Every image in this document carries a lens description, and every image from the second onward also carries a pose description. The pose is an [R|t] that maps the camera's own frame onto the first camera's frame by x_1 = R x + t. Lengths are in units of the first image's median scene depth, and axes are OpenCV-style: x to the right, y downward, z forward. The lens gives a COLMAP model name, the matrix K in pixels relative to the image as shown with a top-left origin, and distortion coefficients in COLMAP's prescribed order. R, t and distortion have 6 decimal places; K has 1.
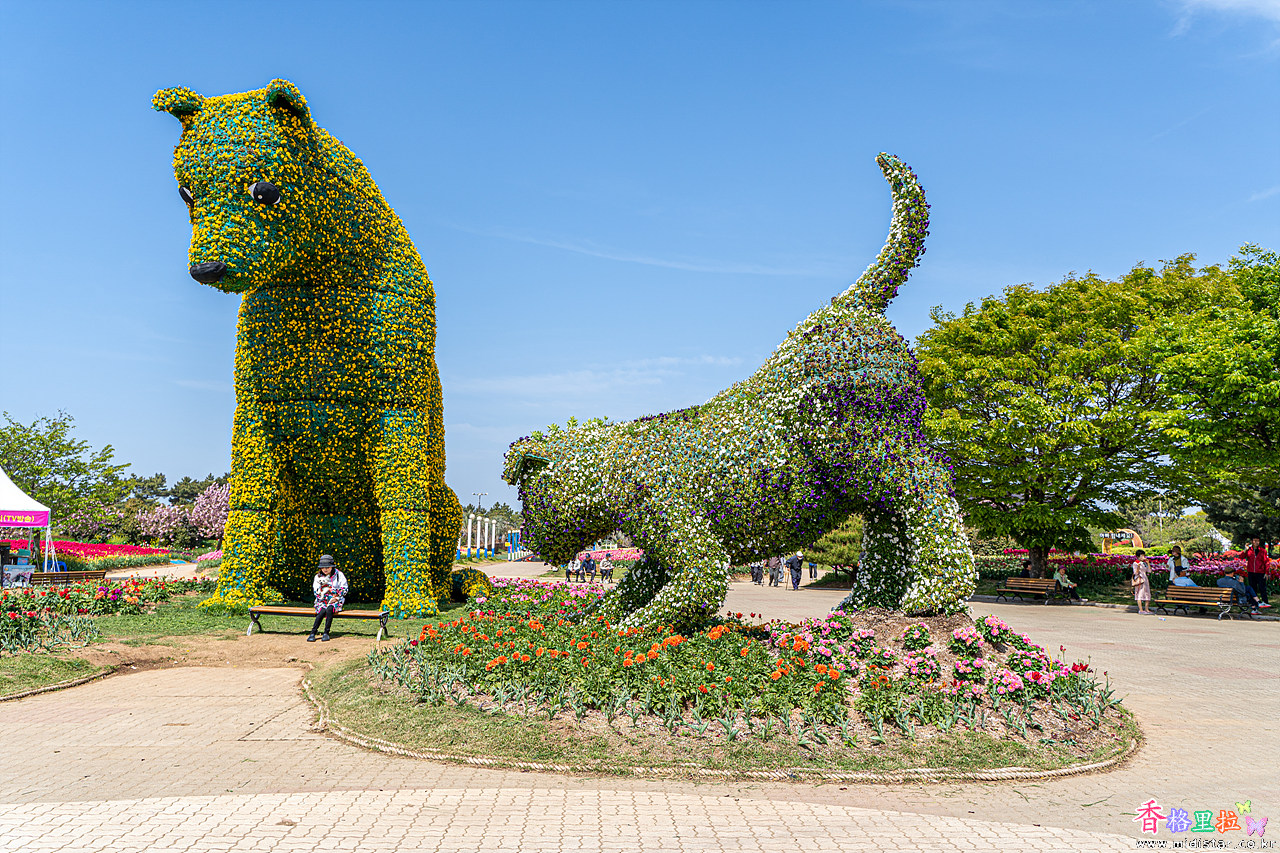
lens RADIAL K [[1019.9, 0, 640.0], [0, 1019.9, 426.5], [0, 0, 1]] dist [-0.000854, -0.002021]
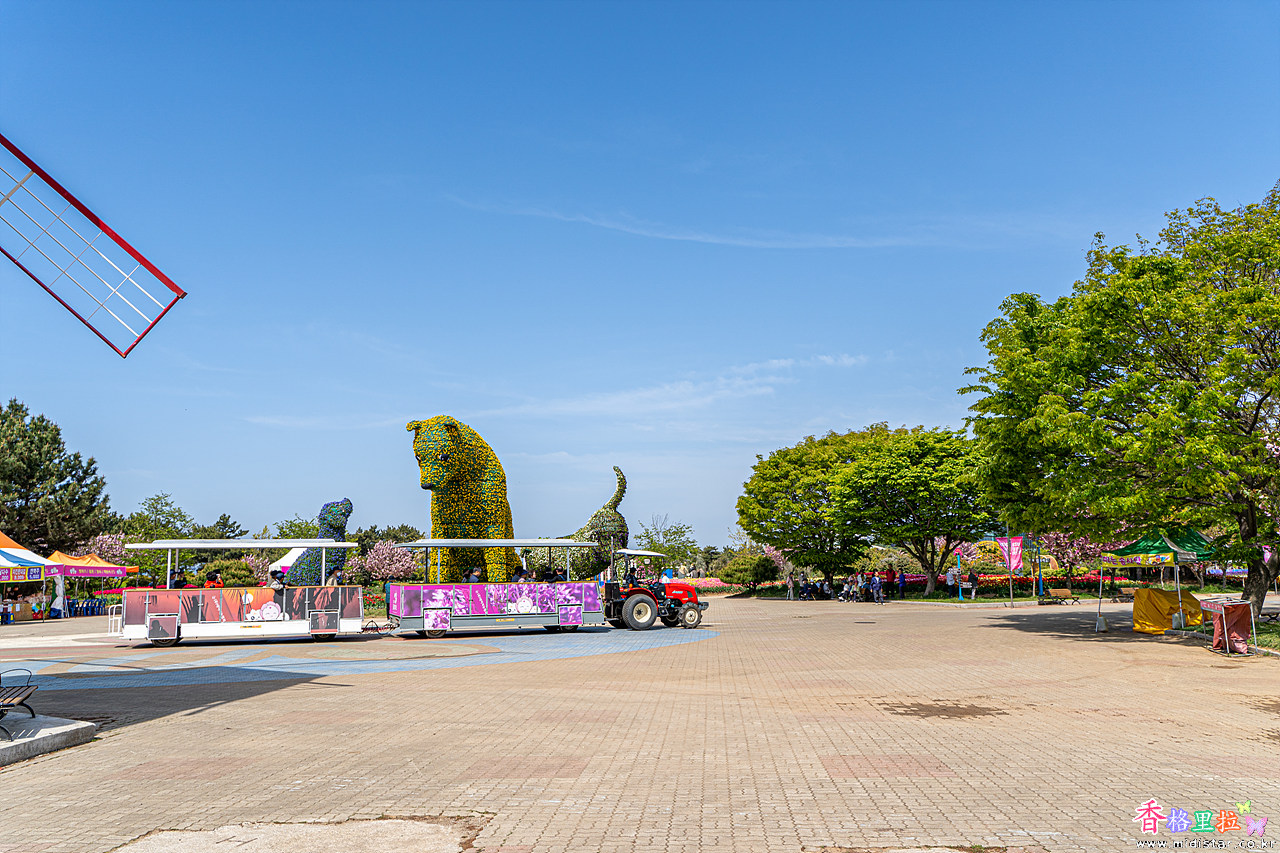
lens RADIAL K [[1019.9, 0, 640.0], [0, 1019.9, 426.5], [0, 0, 1]] dist [-0.000854, -0.002021]
pose [[0.993145, -0.040976, -0.109467, 0.447974], [0.037274, 0.998669, -0.035662, -0.167261], [0.110783, 0.031337, 0.993350, -1.610190]]
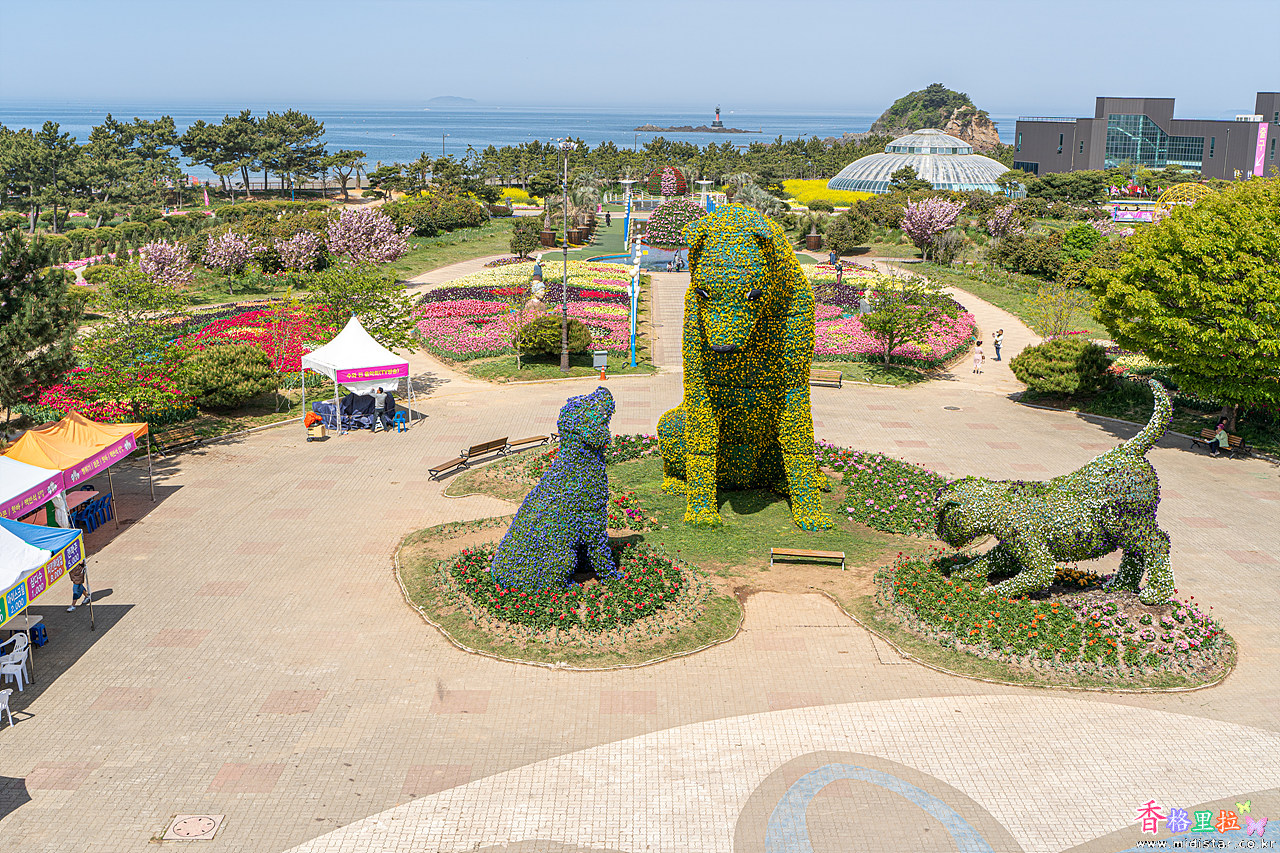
lens RADIAL K [[1411.4, 0, 640.0], [0, 1411.4, 426.5], [0, 0, 1]] dist [-0.021499, 0.035476]
pose [[0.998989, 0.010992, -0.043588, -0.390608], [0.003455, 0.947996, 0.318265, -0.644714], [0.044819, -0.318093, 0.946999, -1.023303]]
